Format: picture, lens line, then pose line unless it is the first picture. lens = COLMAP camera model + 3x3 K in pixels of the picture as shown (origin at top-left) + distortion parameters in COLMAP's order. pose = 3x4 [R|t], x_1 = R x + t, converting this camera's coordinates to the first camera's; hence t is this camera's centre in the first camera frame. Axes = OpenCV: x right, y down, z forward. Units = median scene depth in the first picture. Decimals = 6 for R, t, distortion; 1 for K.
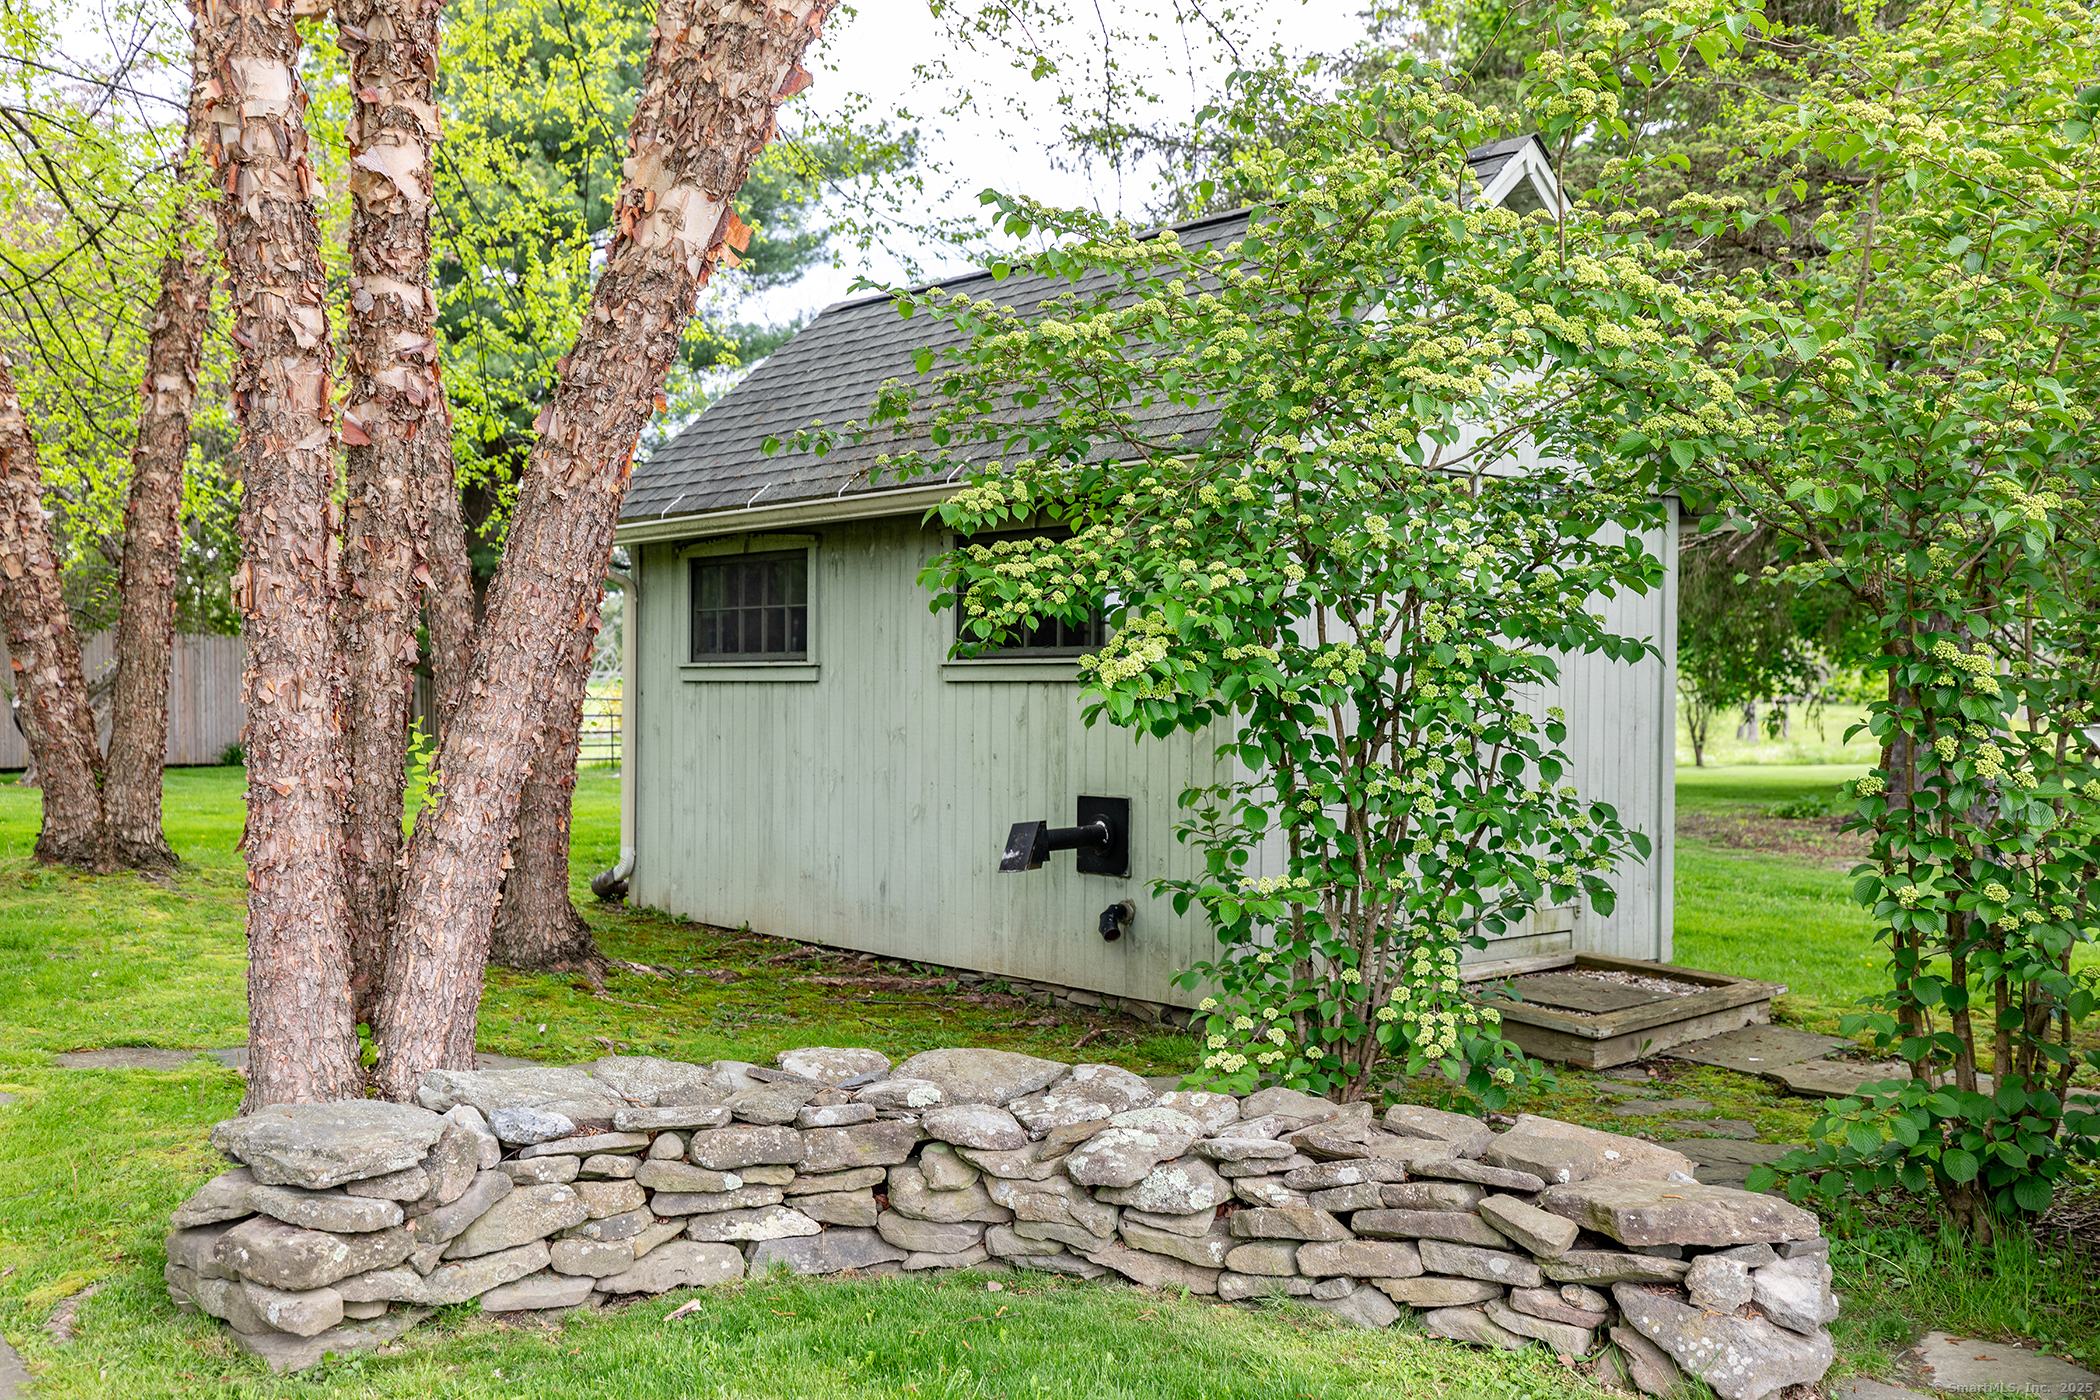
lens RADIAL K [[2036.6, 0, 1062.5], [0, 2036.6, 704.4], [0, 0, 1]] dist [0.034830, 0.000000]
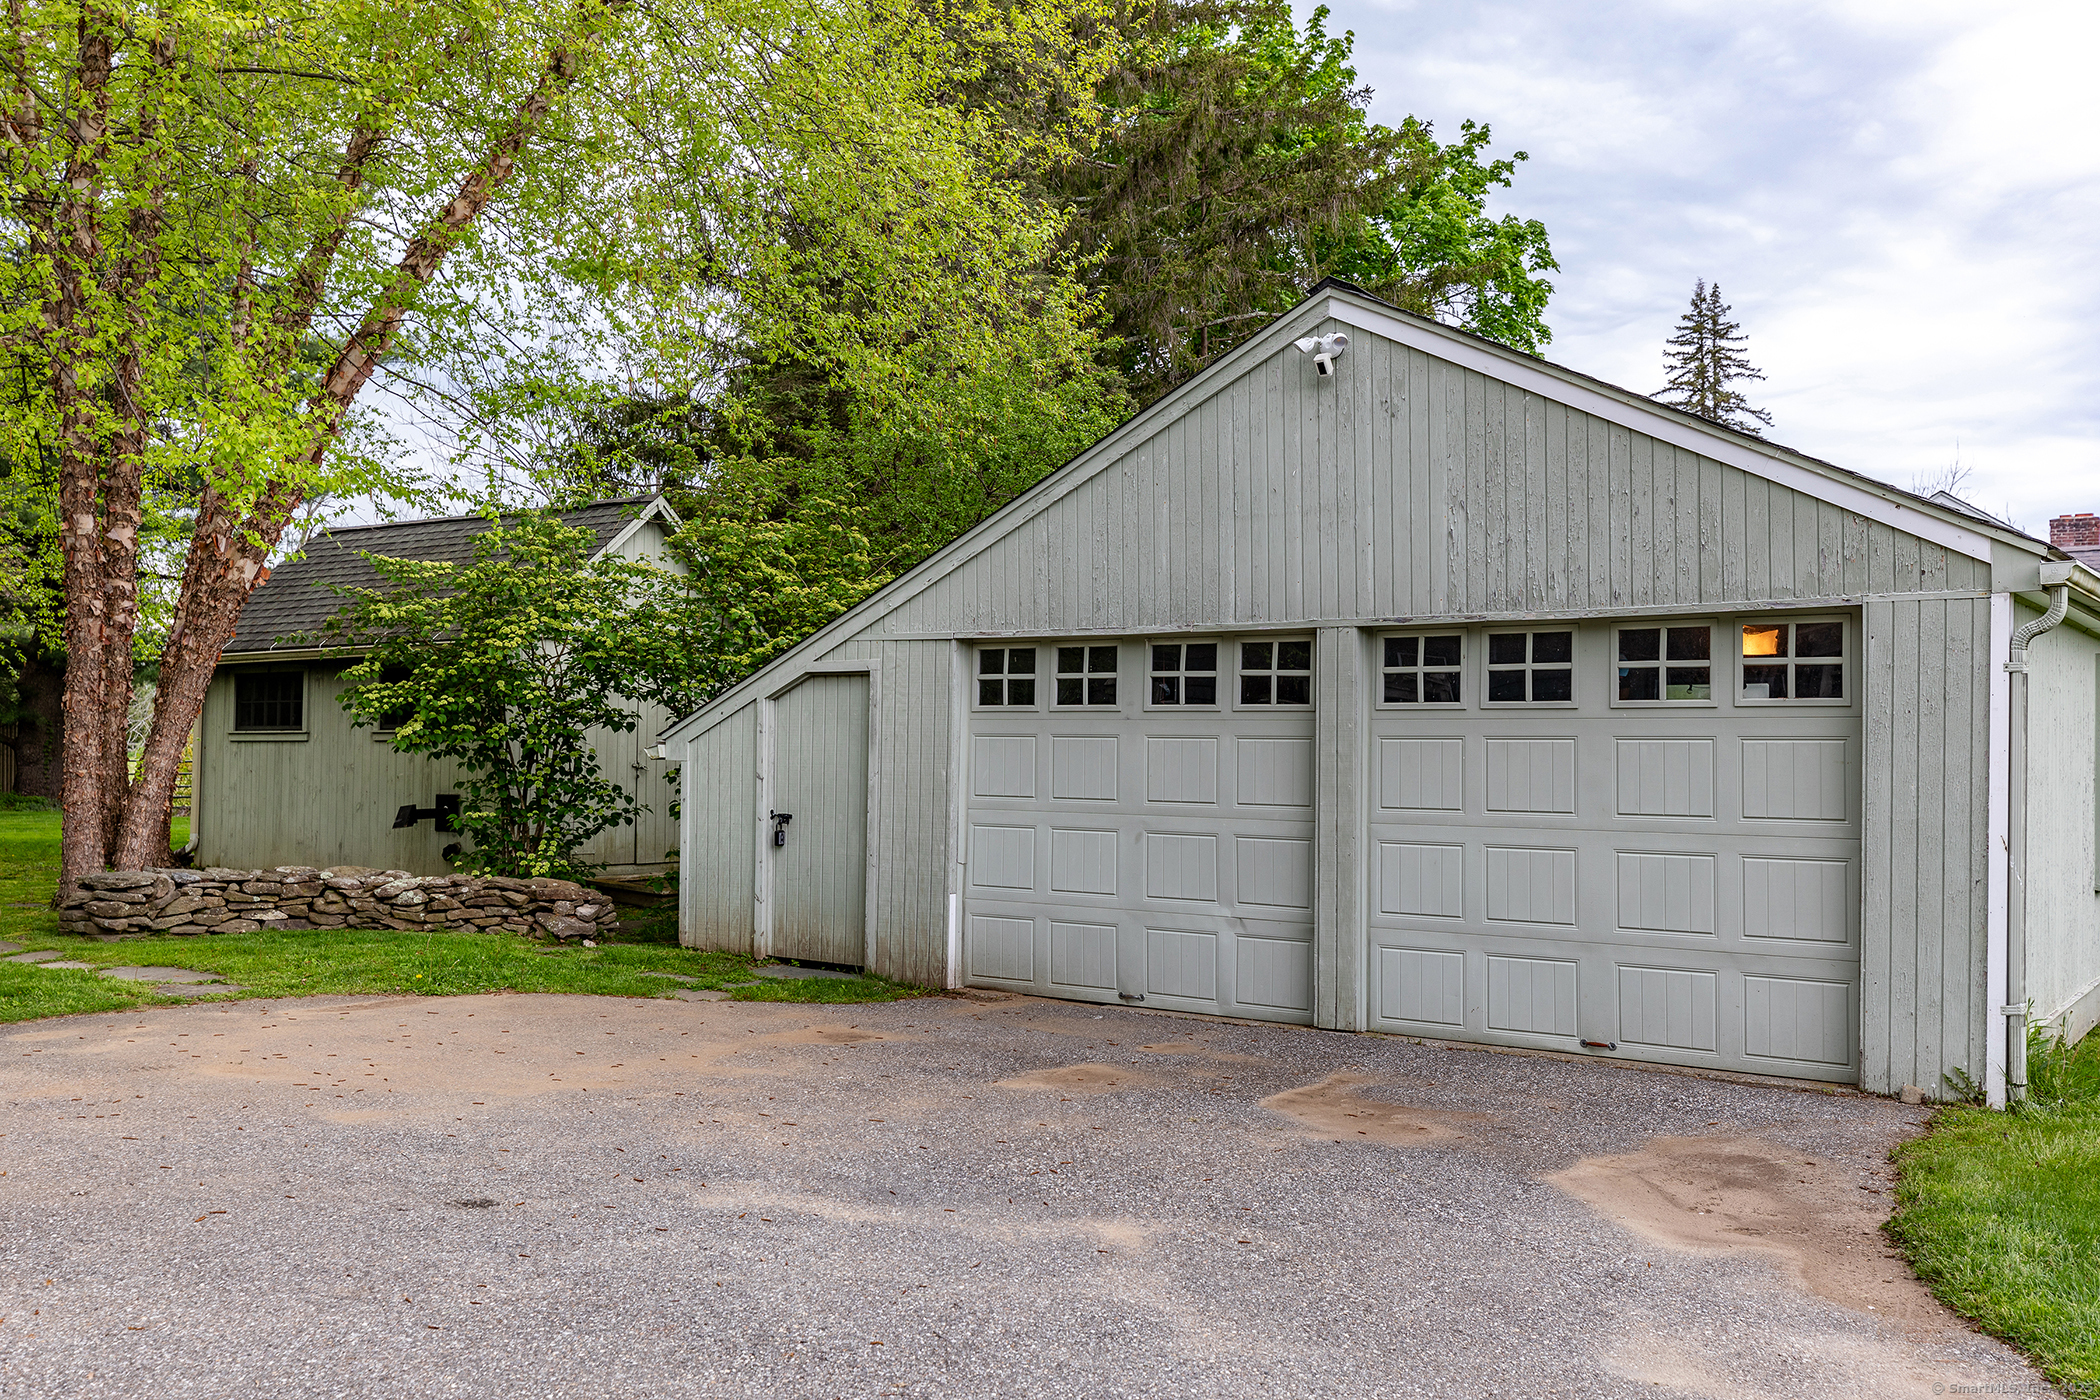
lens RADIAL K [[1835.0, 0, 1057.9], [0, 1835.0, 701.4], [0, 0, 1]] dist [0.046448, -0.042844]
pose [[0.969609, 0.012500, 0.244341, 0.276511], [-0.002404, 0.999133, -0.041573, 0.043871], [-0.244648, 0.039722, 0.968798, -1.708182]]
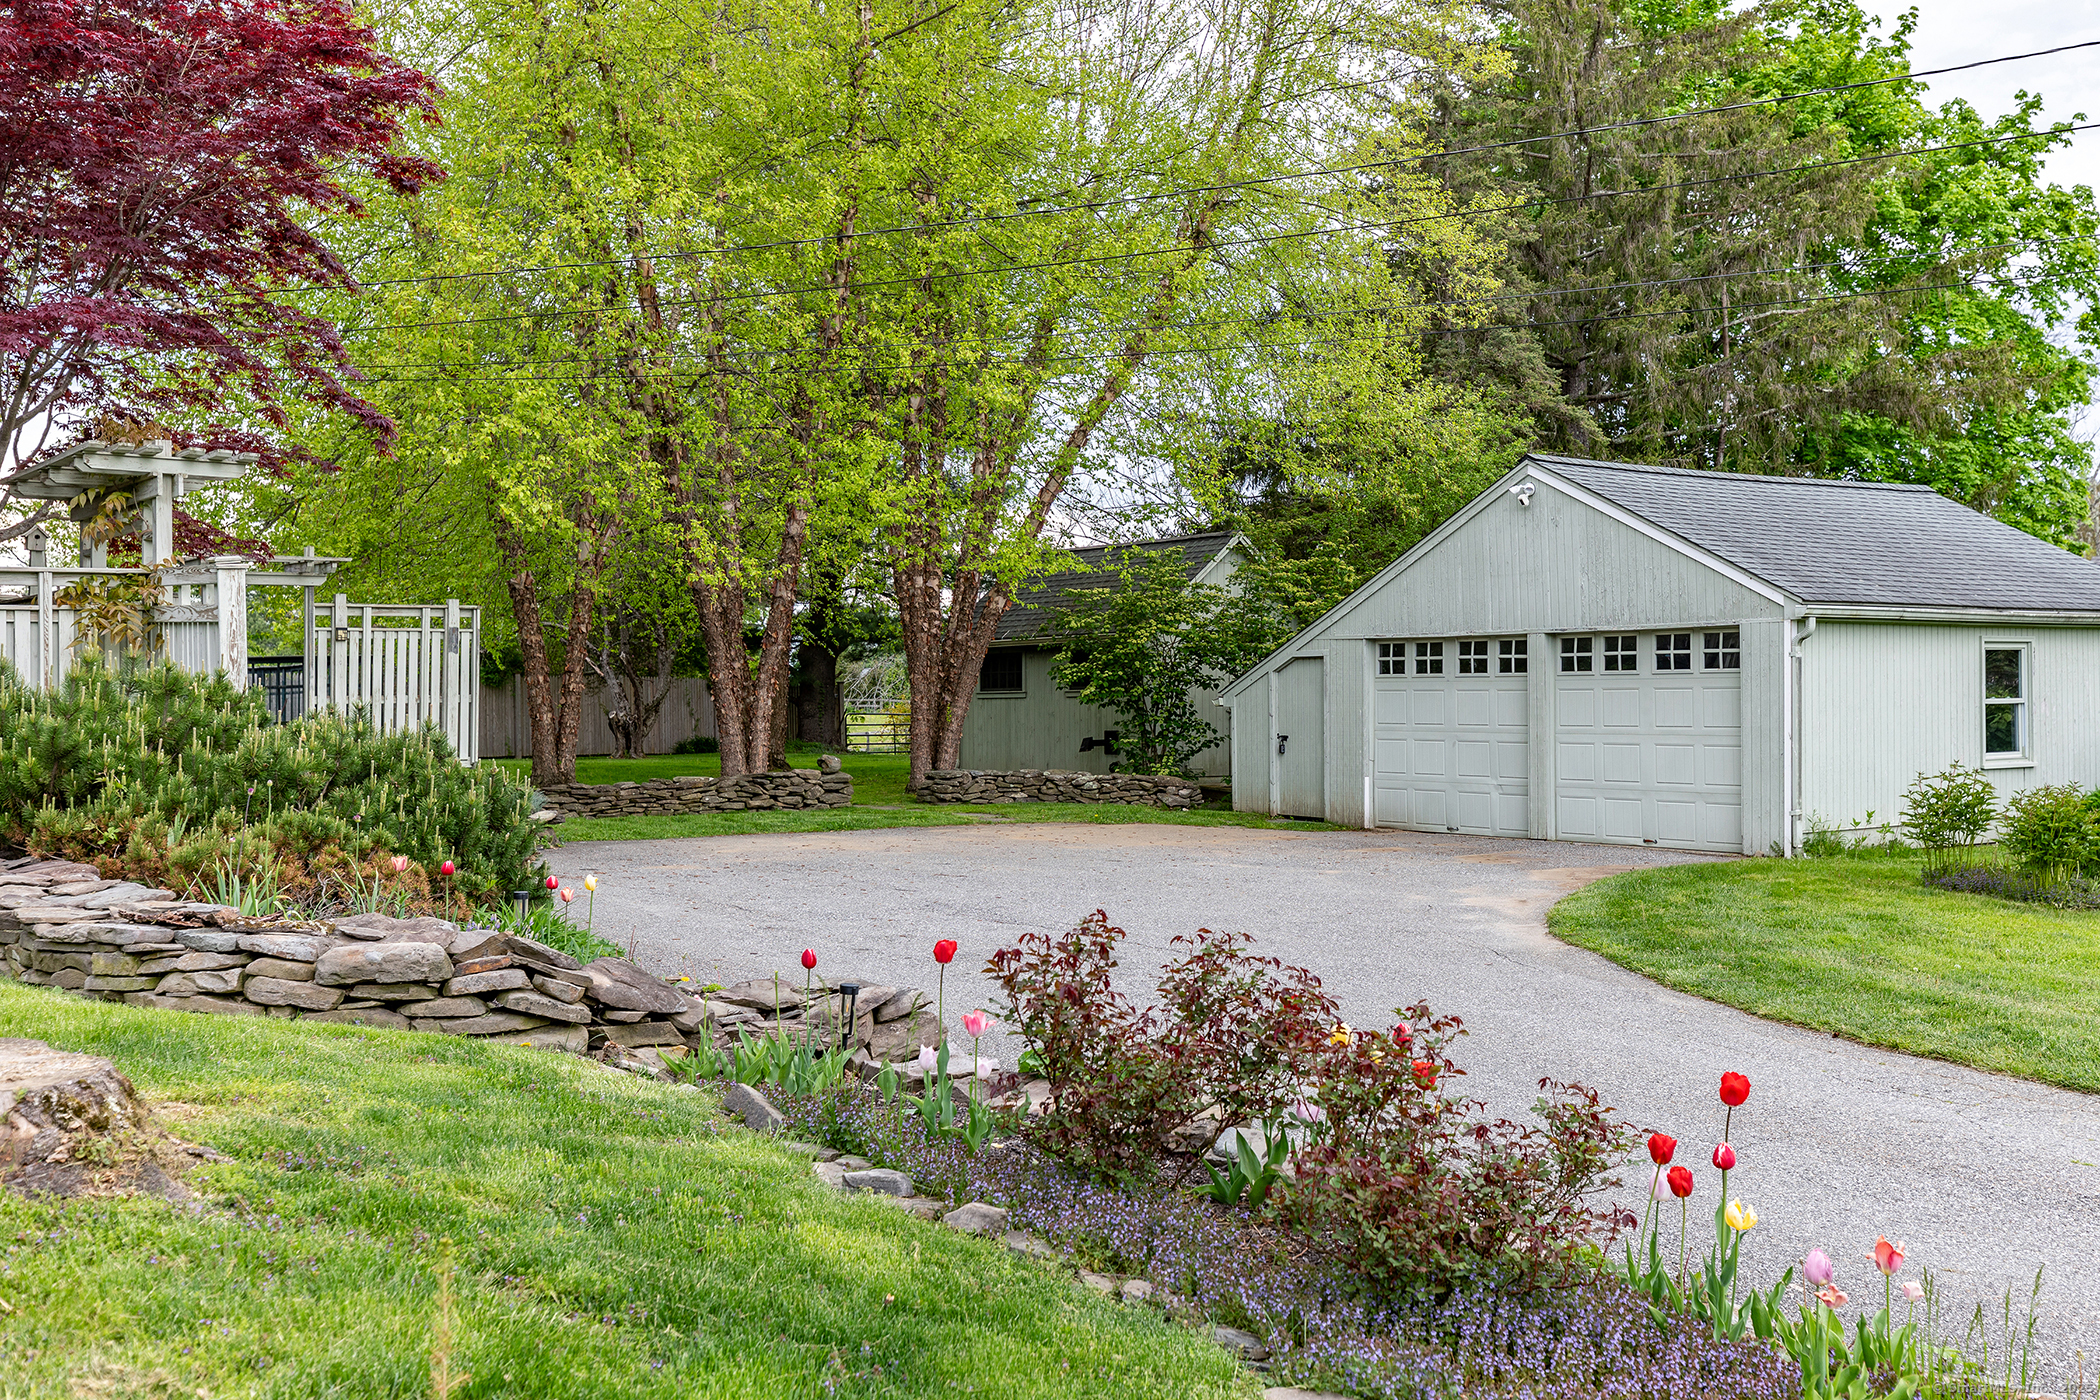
lens RADIAL K [[2106.2, 0, 1053.7], [0, 2106.2, 697.2], [0, 0, 1]] dist [0.003552, 0.000000]
pose [[0.994415, -0.009384, -0.105121, 0.479798], [0.007774, 0.999846, -0.015713, 0.072700], [0.105253, 0.014808, 0.994335, -4.042413]]
